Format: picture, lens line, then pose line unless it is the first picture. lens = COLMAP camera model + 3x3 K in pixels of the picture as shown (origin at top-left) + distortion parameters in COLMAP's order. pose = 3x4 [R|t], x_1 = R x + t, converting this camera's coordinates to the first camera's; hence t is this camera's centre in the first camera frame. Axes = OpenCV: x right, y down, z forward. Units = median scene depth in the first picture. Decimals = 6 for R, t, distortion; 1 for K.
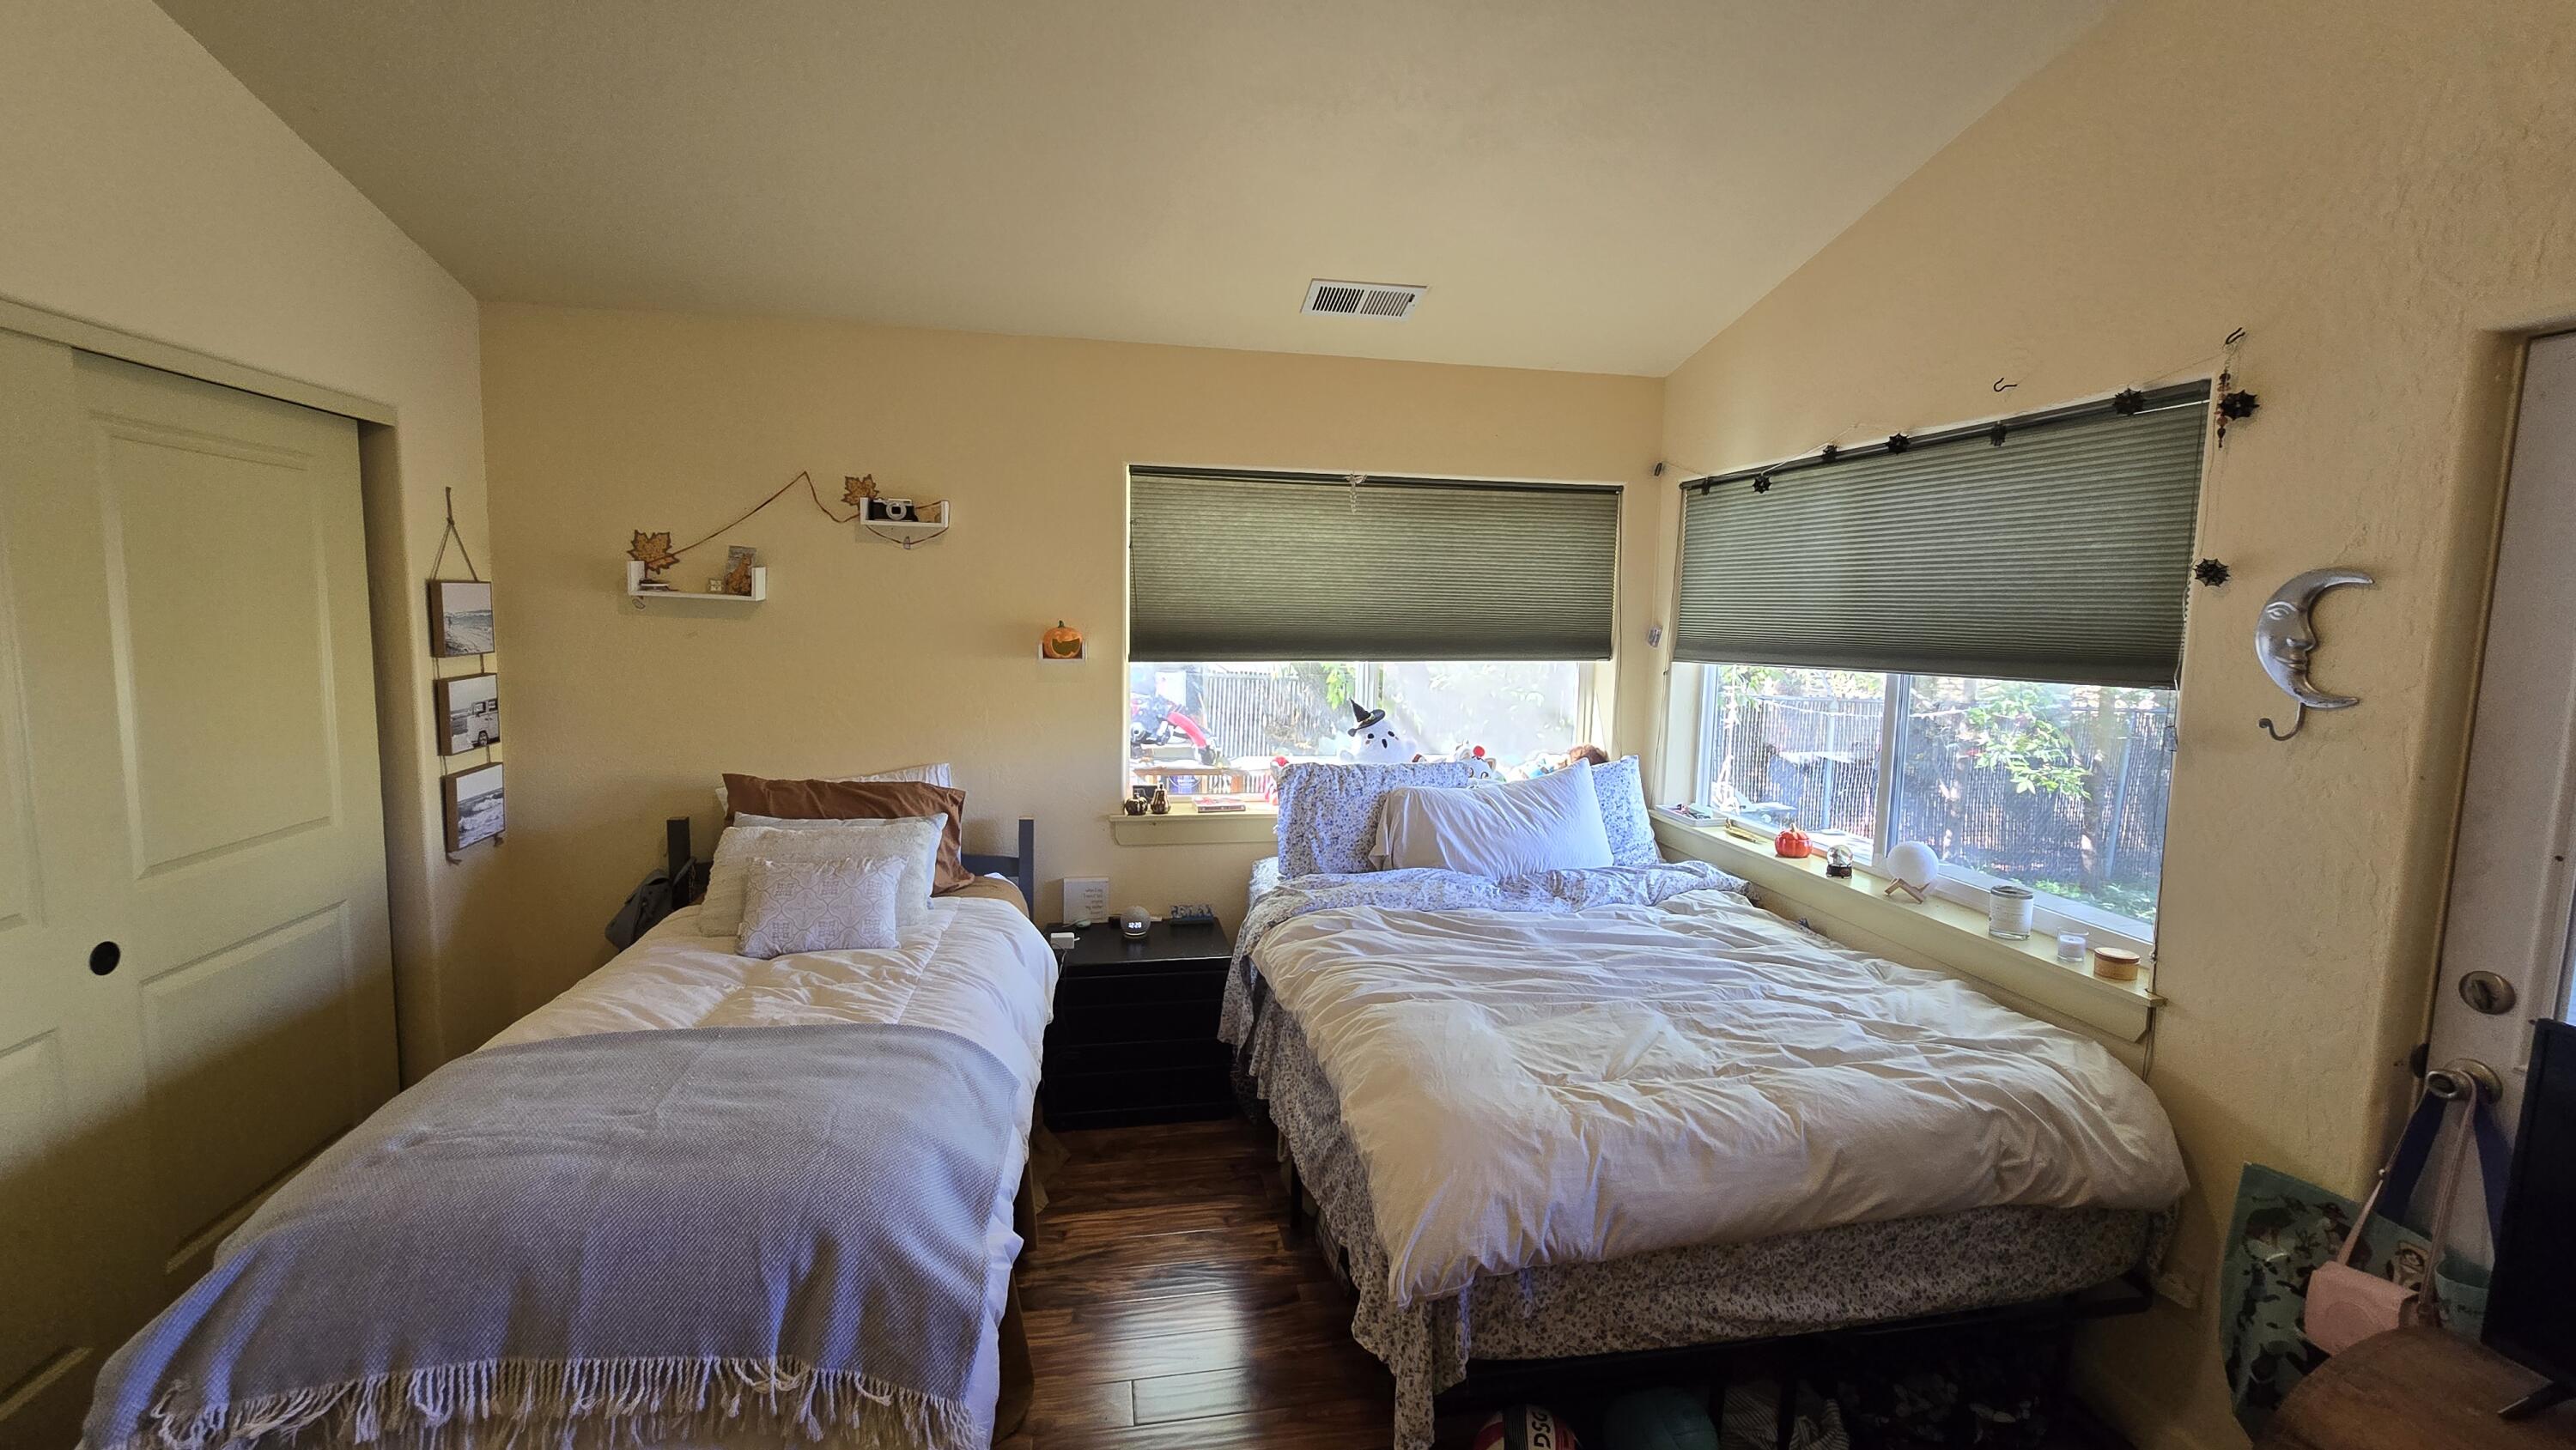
lens RADIAL K [[1053.8, 0, 1284.8], [0, 1053.8, 712.1], [0, 0, 1]] dist [-0.002346, -0.000386]
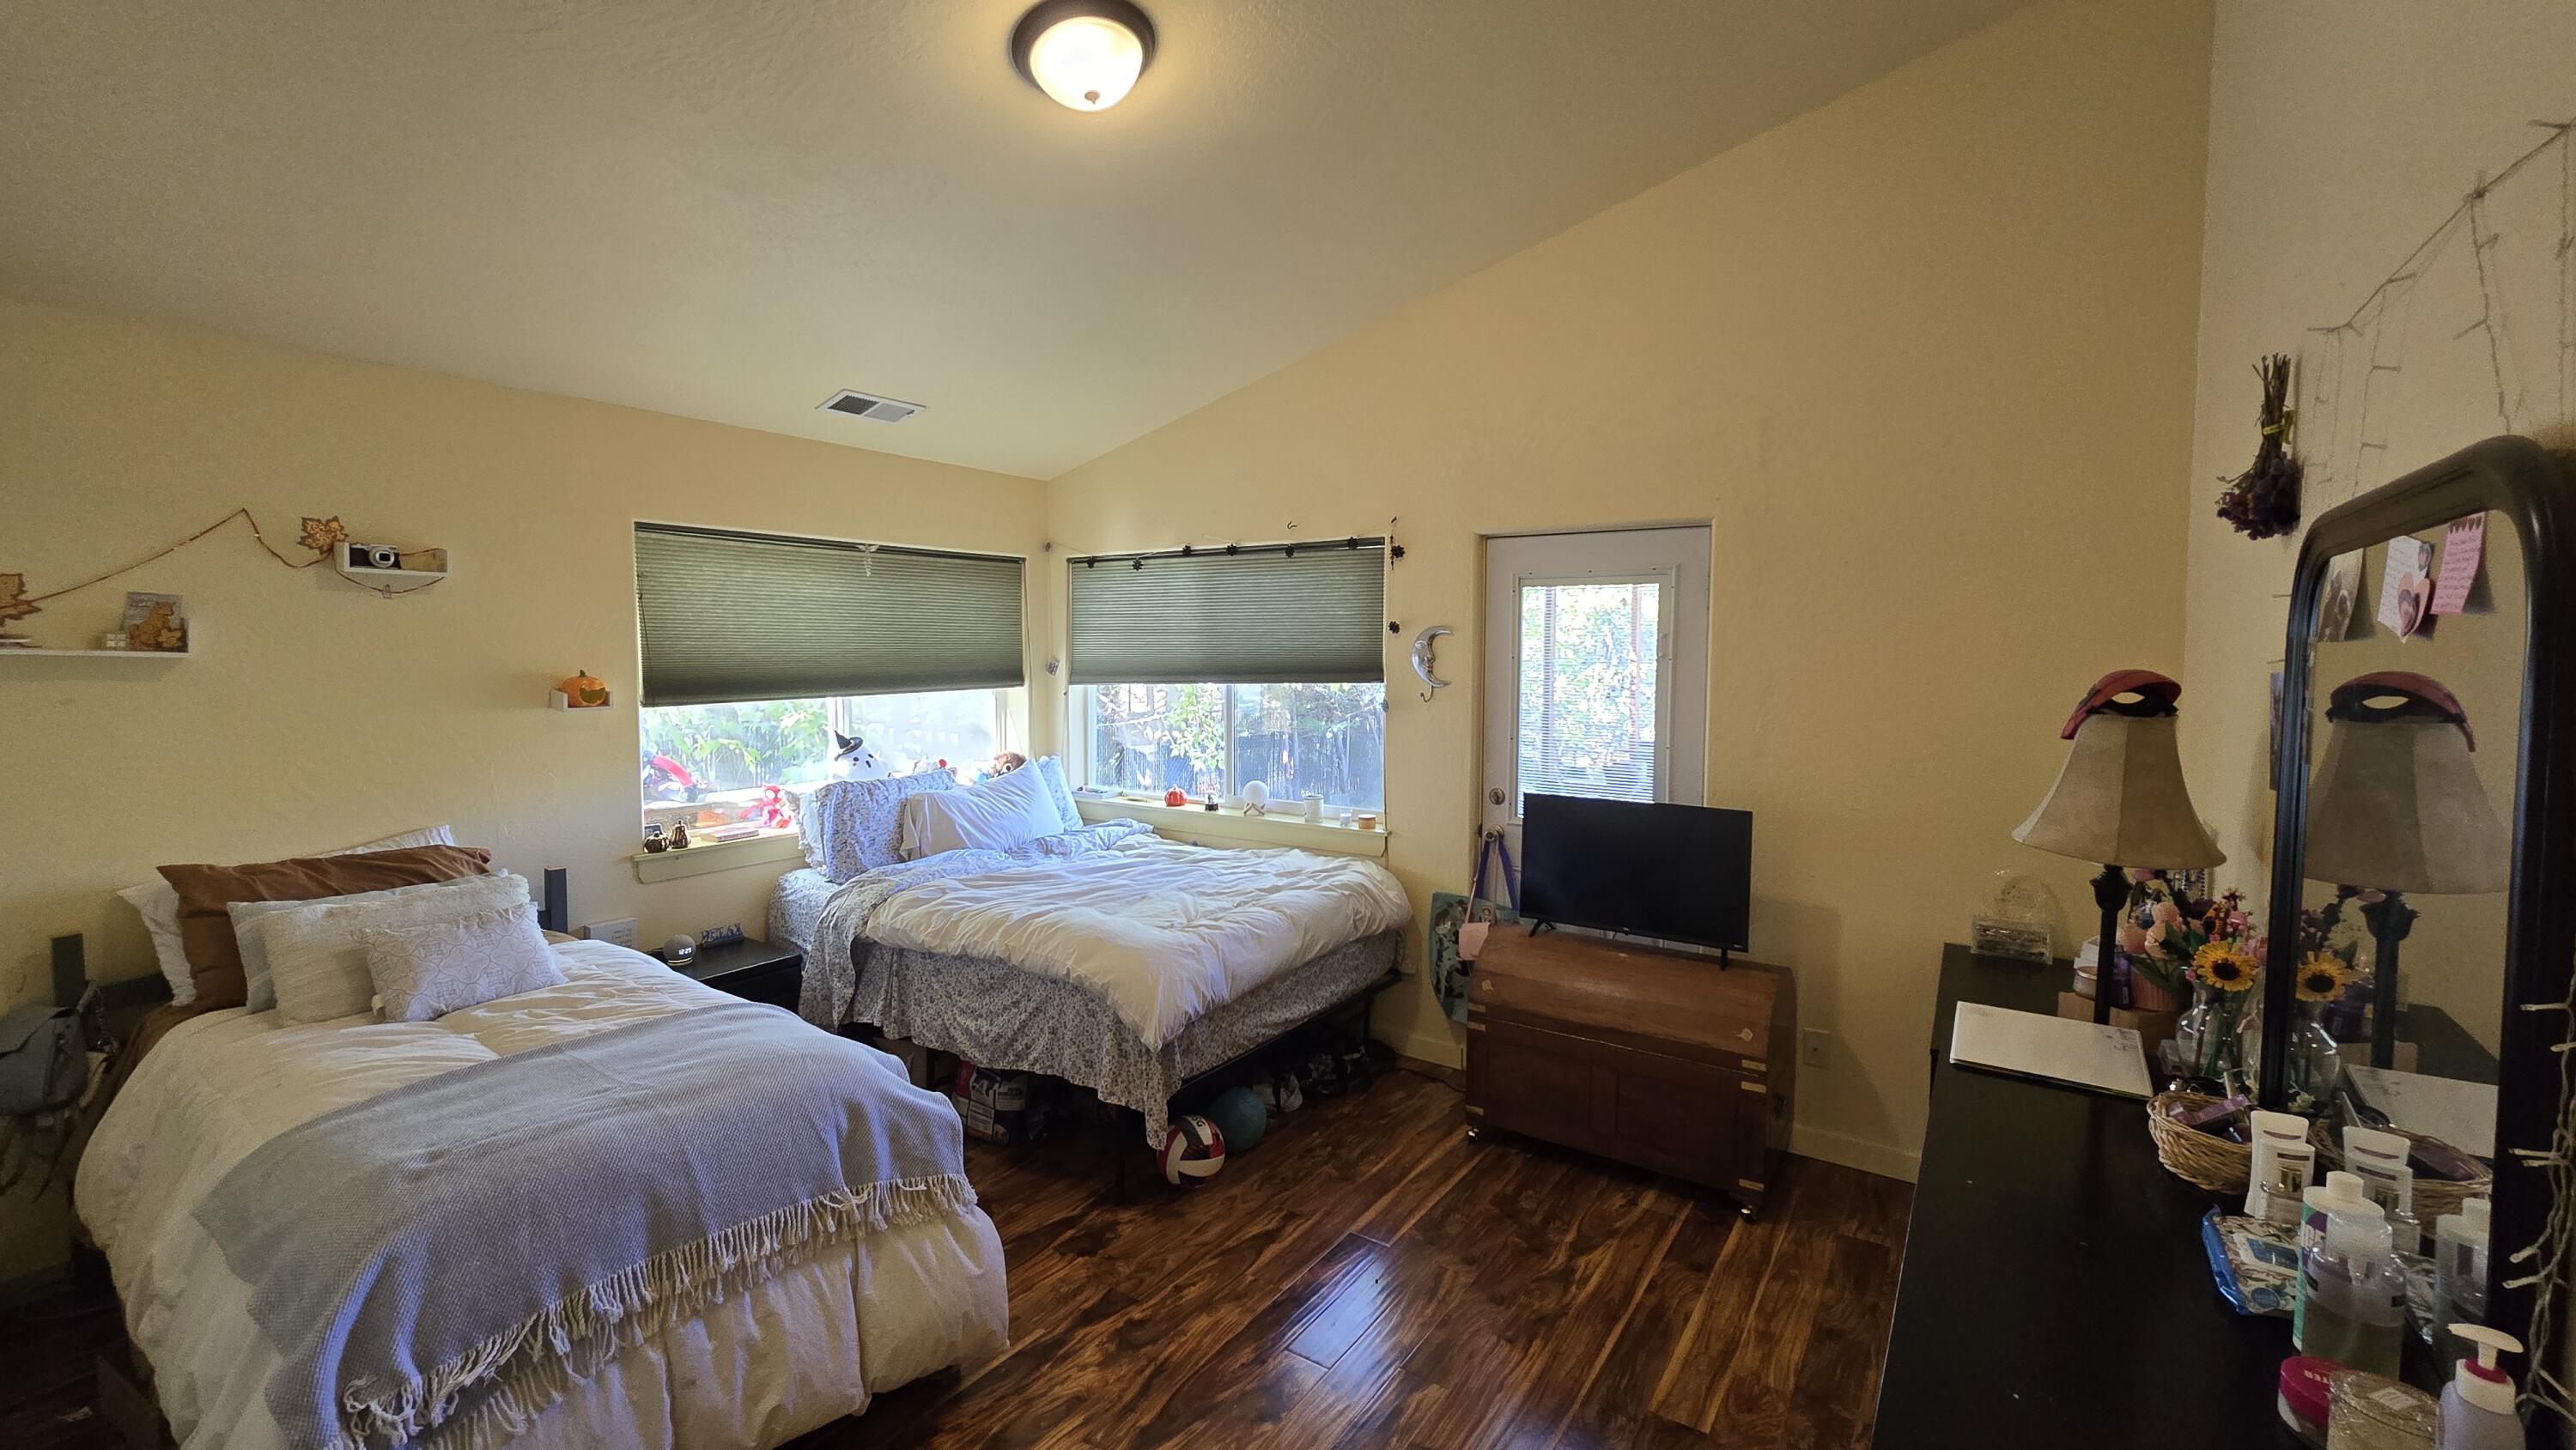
lens RADIAL K [[1053.8, 0, 1284.8], [0, 1053.8, 712.1], [0, 0, 1]] dist [-0.002346, -0.000386]
pose [[0.706815, -0.060962, 0.704767, -0.538313], [0.084351, 0.996435, 0.001595, 0.011956], [-0.702352, 0.058320, 0.709437, -0.241414]]
